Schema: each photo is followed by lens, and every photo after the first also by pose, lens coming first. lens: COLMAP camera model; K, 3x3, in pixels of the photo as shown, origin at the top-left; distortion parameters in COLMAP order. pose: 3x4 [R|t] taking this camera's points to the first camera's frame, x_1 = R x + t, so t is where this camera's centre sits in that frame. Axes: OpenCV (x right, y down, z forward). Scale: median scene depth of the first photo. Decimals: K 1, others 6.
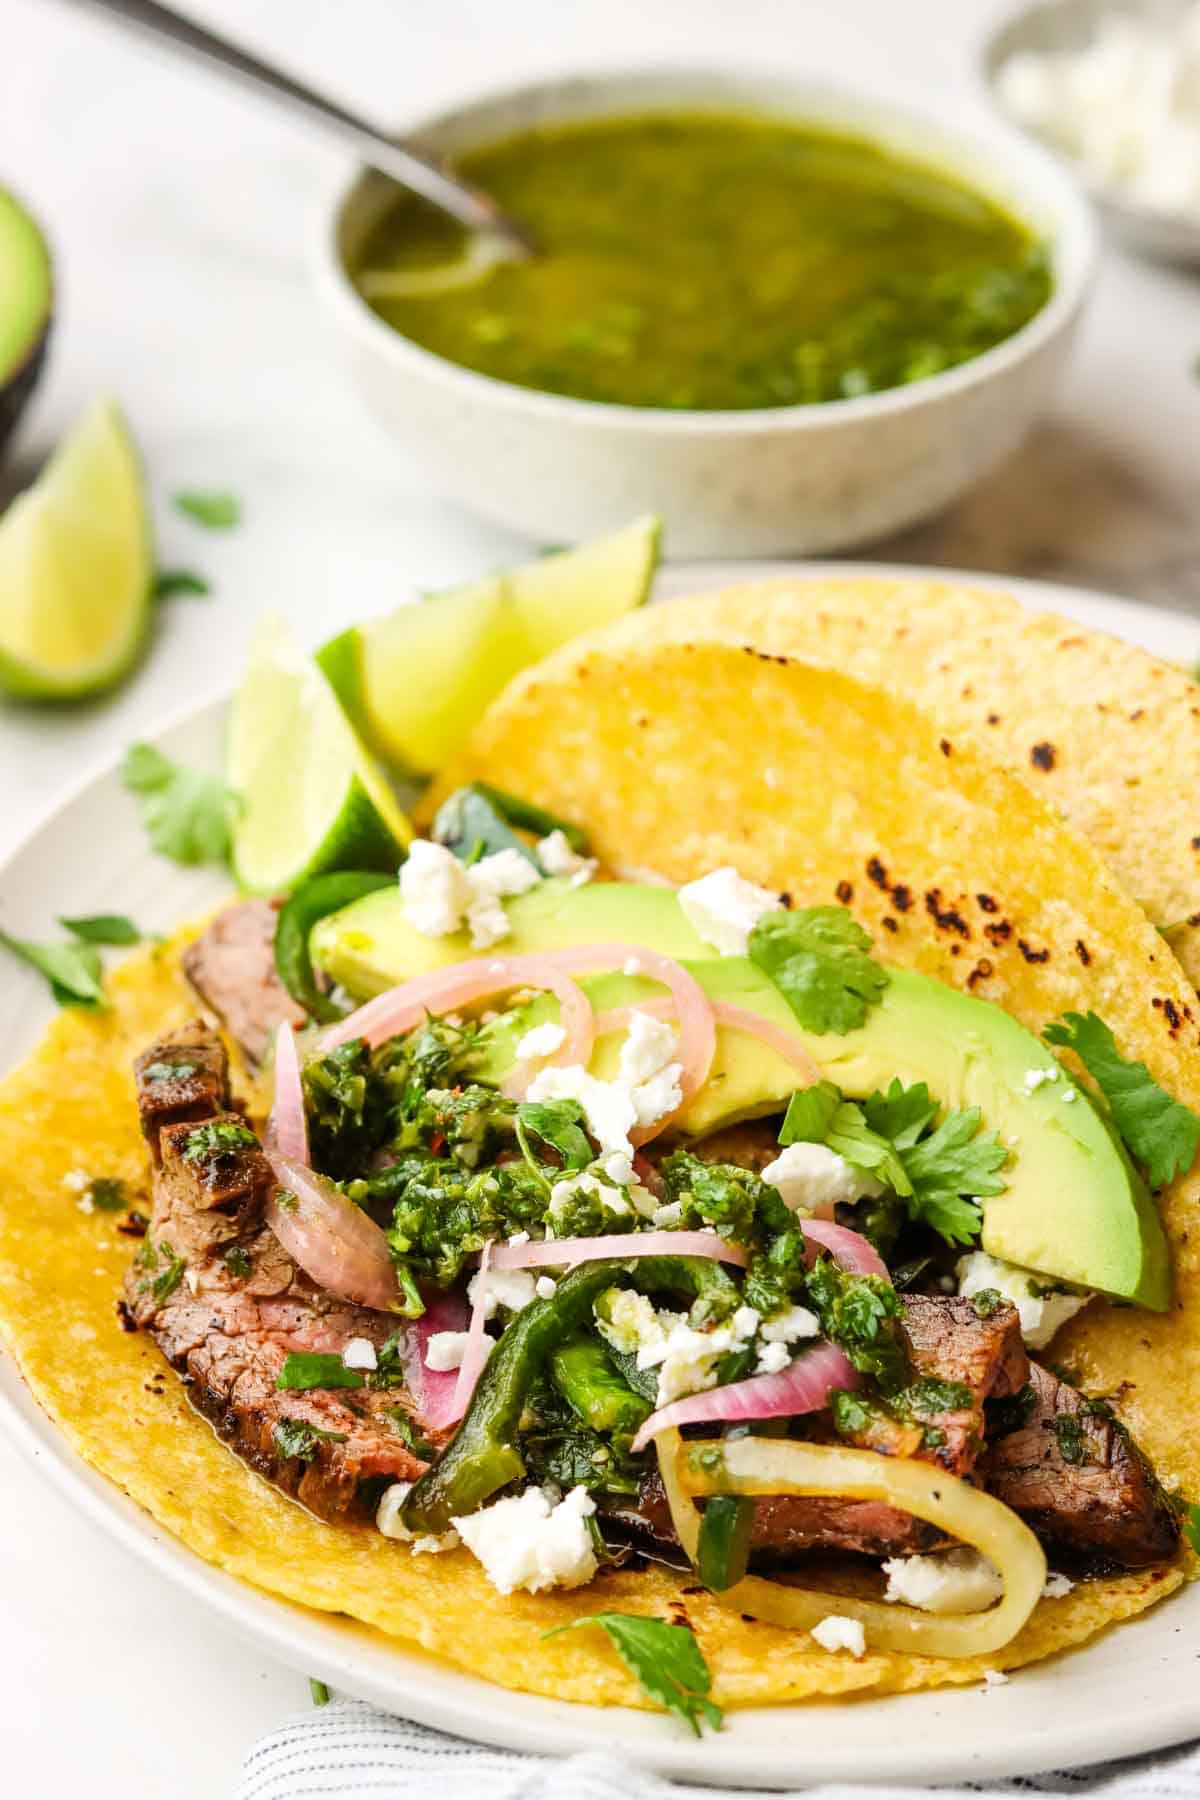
lens RADIAL K [[4528.4, 0, 600.0], [0, 4528.4, 900.0], [0, 0, 1]] dist [-0.257982, 0.760635]
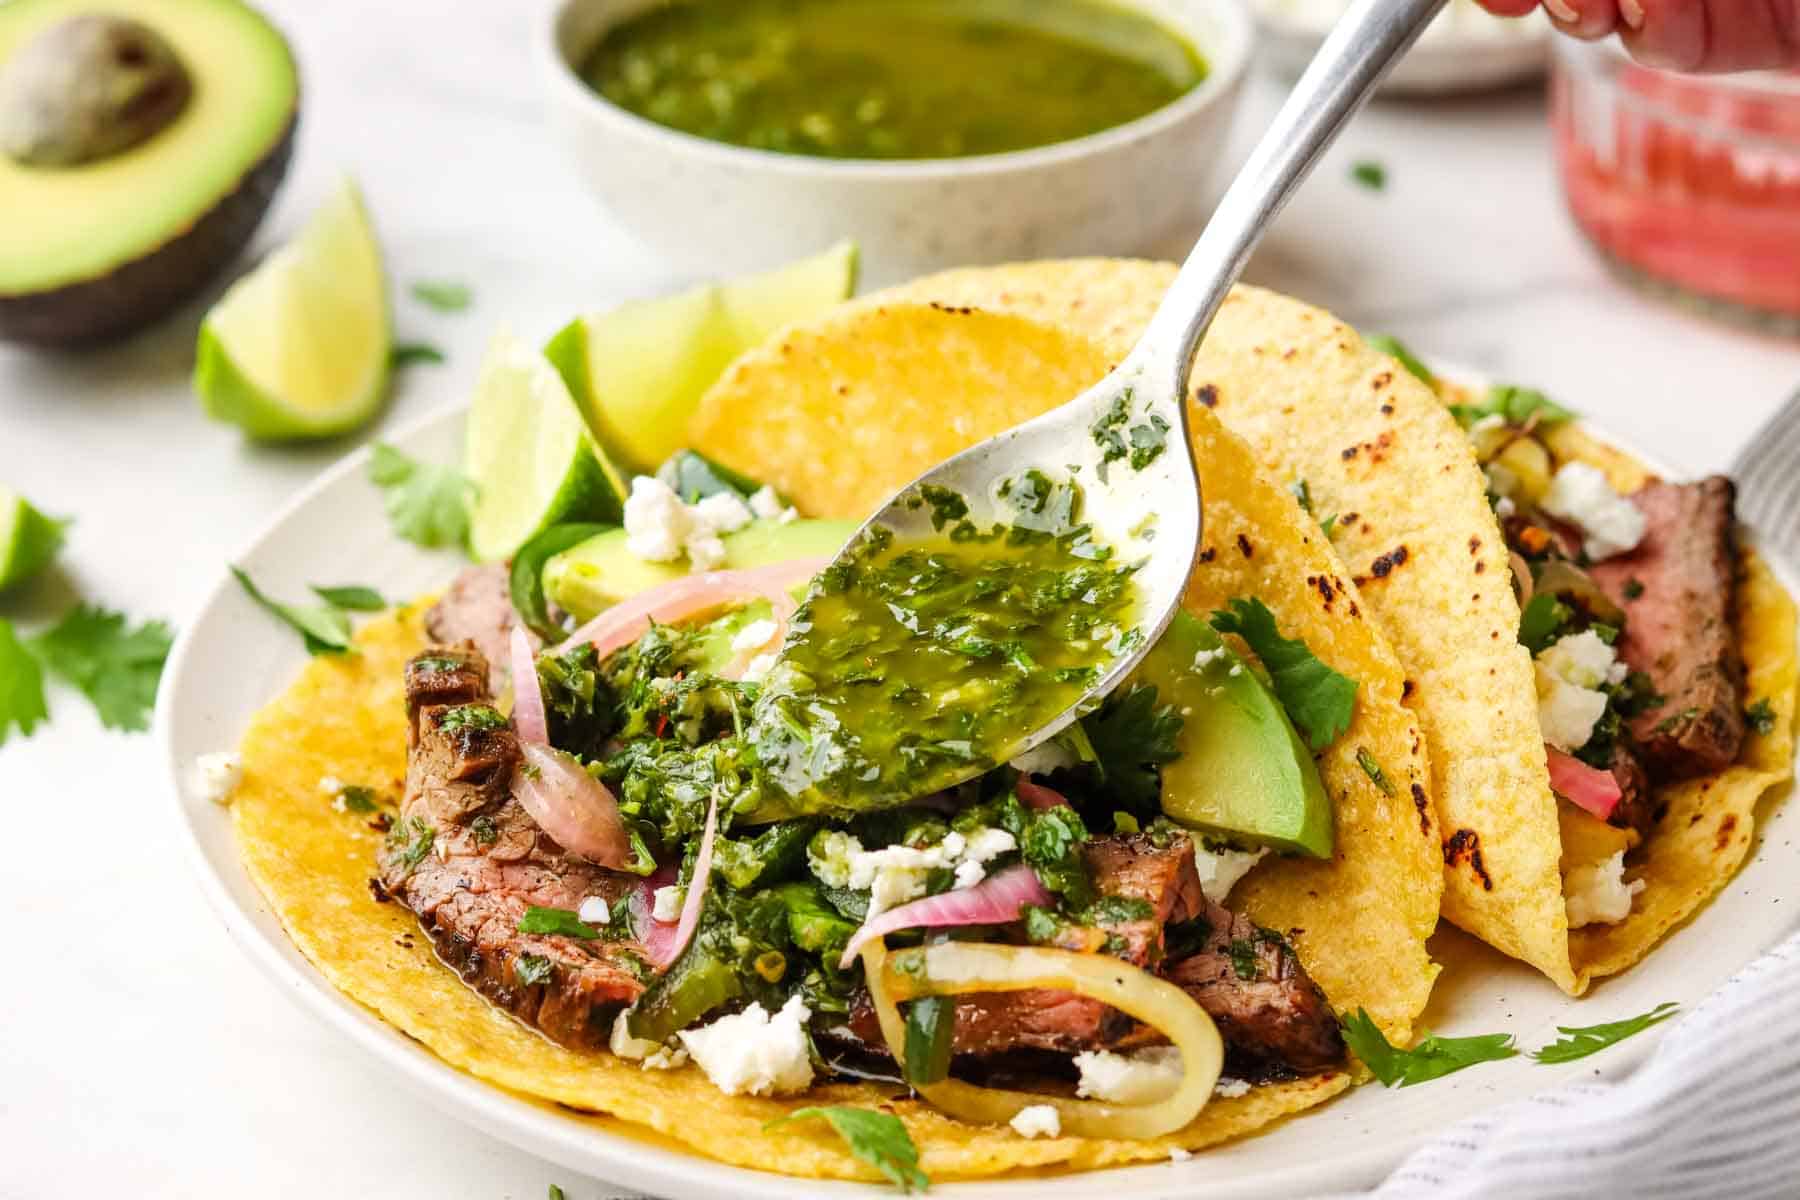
lens RADIAL K [[4528.4, 0, 900.0], [0, 4528.4, 600.0], [0, 0, 1]] dist [-0.257982, 0.760635]
pose [[0.999662, -0.016029, 0.020460, -0.000076], [0.018267, 0.993270, -0.114374, 0.151976], [-0.018489, 0.114709, 0.993227, -0.094837]]
